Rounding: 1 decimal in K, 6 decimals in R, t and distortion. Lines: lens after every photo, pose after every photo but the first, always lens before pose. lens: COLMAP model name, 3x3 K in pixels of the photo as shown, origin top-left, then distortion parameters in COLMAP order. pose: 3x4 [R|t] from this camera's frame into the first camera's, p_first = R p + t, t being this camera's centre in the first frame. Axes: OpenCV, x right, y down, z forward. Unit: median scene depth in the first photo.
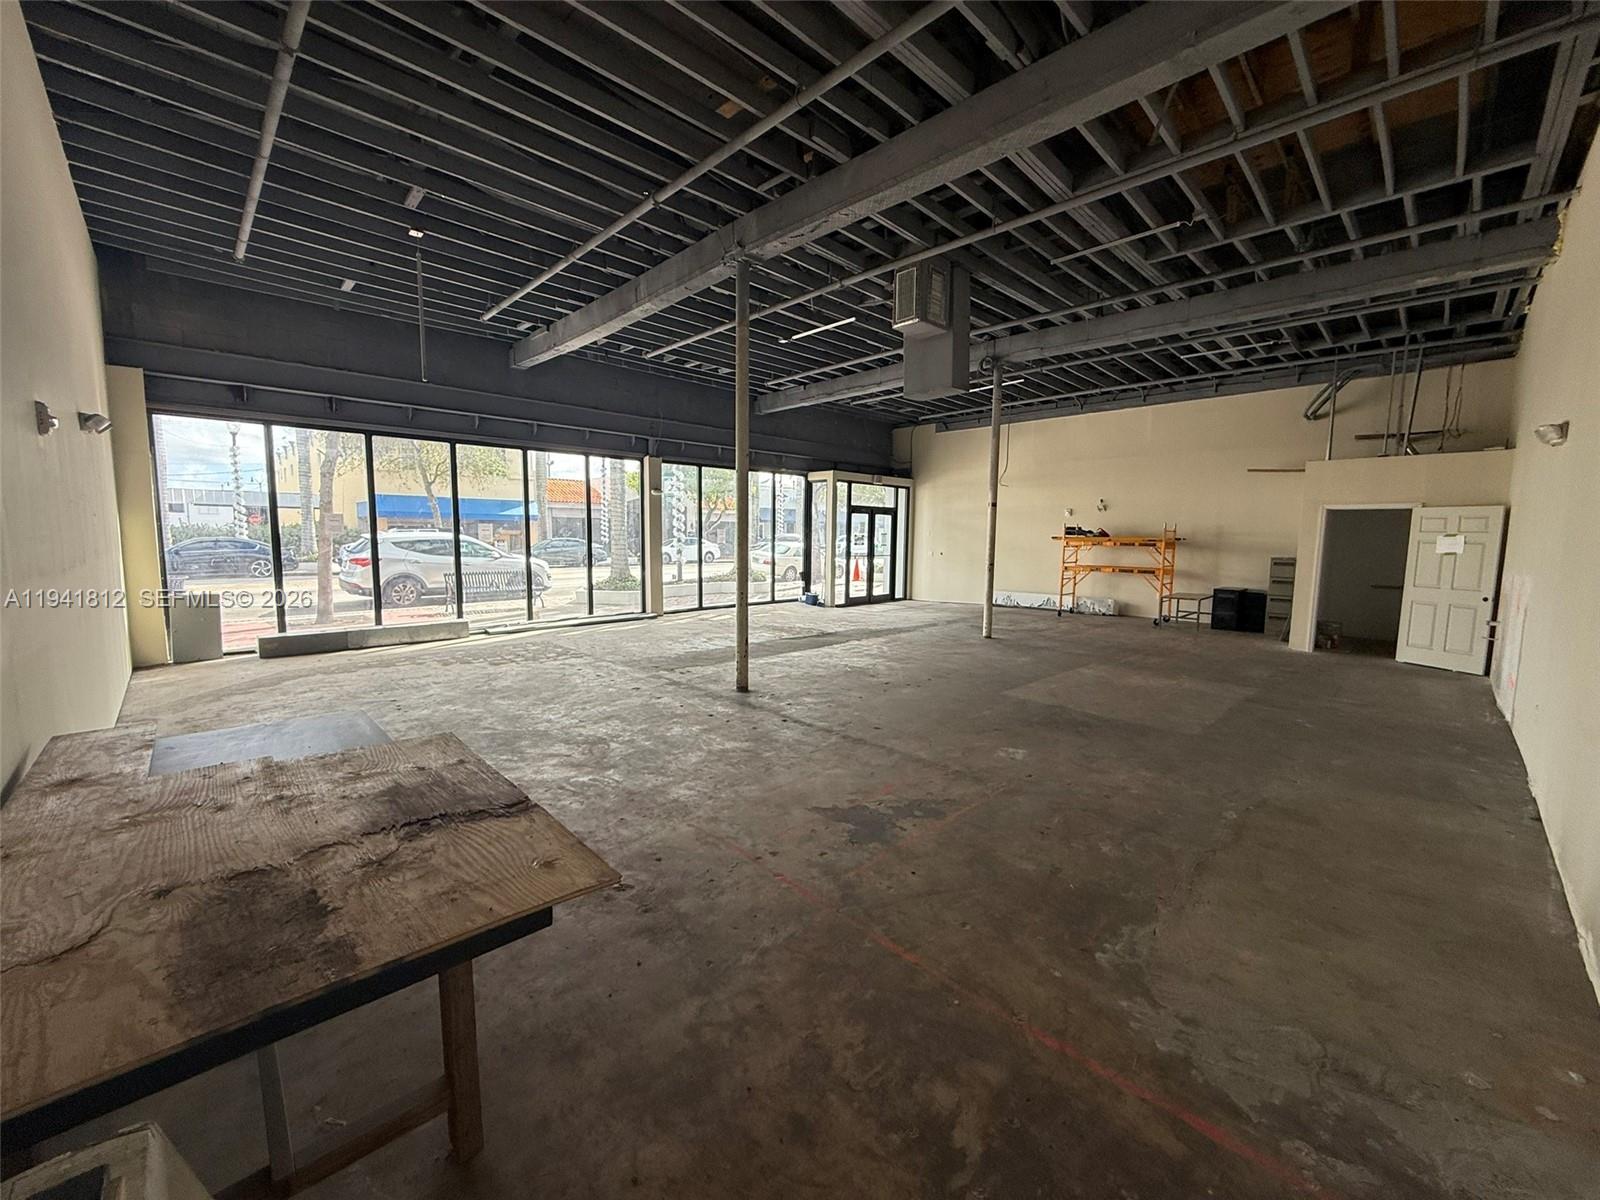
lens RADIAL K [[632.0, 0, 800.7], [0, 632.0, 594.3], [0, 0, 1]] dist [0.003829, 0.000291]
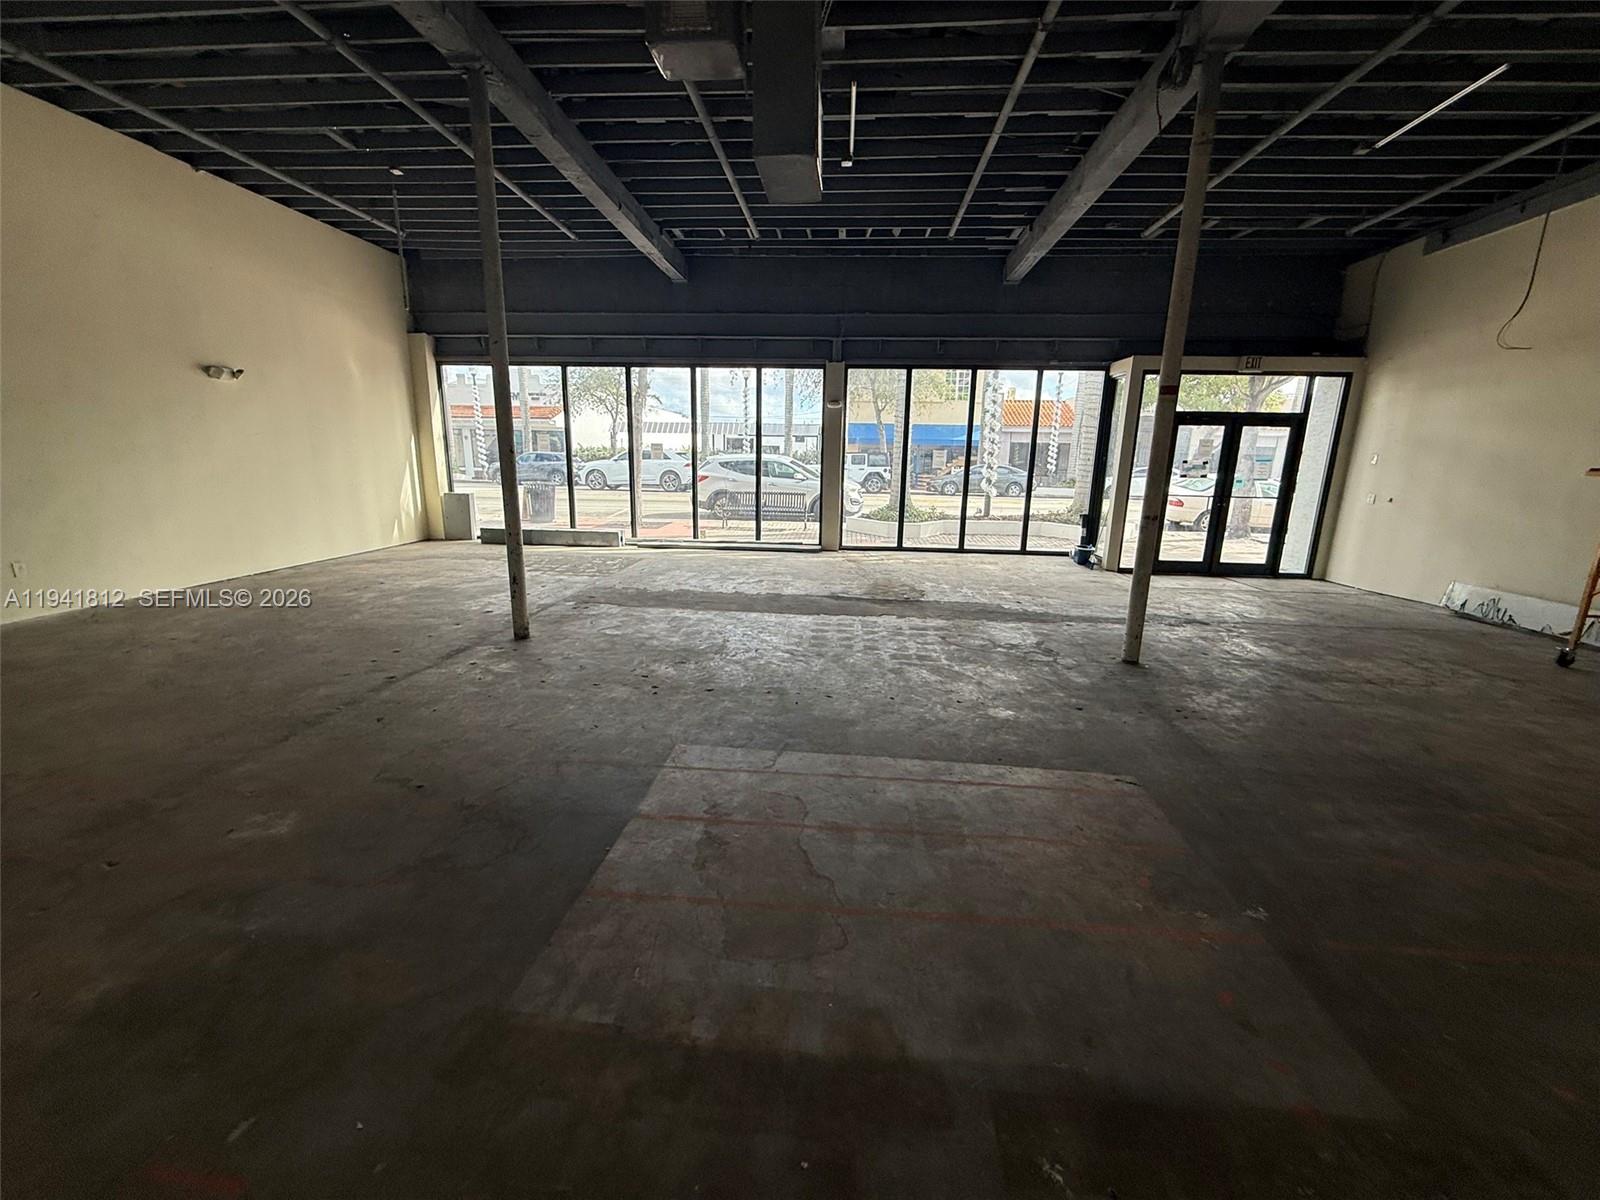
lens RADIAL K [[632.0, 0, 796.6], [0, 632.0, 600.1], [0, 0, 1]] dist [0.003829, 0.000291]
pose [[0.657350, 0.172901, -0.733482, 0.311835], [-0.084311, 0.984086, 0.156415, -0.024501], [0.748854, -0.040979, 0.661467, 0.296207]]
